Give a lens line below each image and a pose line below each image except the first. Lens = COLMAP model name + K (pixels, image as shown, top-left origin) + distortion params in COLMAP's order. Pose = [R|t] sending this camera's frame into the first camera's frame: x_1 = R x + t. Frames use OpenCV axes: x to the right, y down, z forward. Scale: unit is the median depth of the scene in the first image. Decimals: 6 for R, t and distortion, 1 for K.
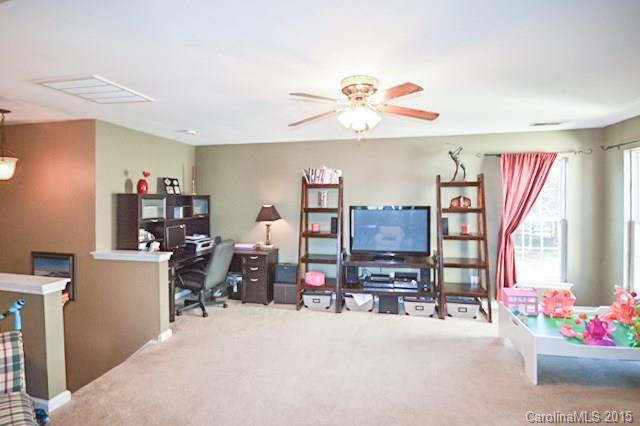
lens RADIAL K [[297.5, 0, 321.9], [0, 297.5, 209.8], [0, 0, 1]] dist [-0.003642, -0.000164]
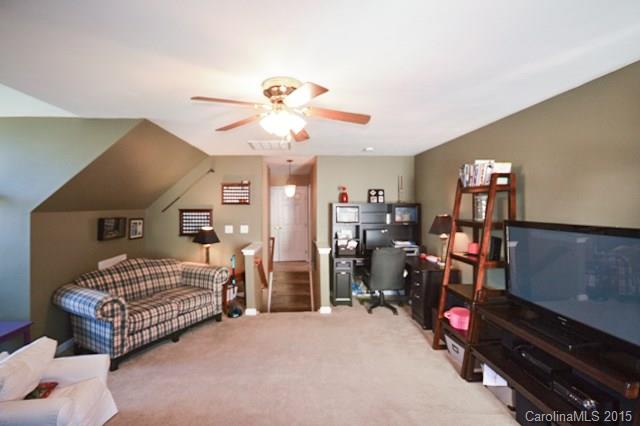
lens RADIAL K [[297.5, 0, 320.8], [0, 297.5, 207.8], [0, 0, 1]] dist [-0.003642, -0.000164]
pose [[0.265567, 0.007299, -0.964065, 0.571803], [-0.035441, 0.999369, -0.002196, -0.021898], [0.963441, 0.034751, 0.265658, 0.469011]]
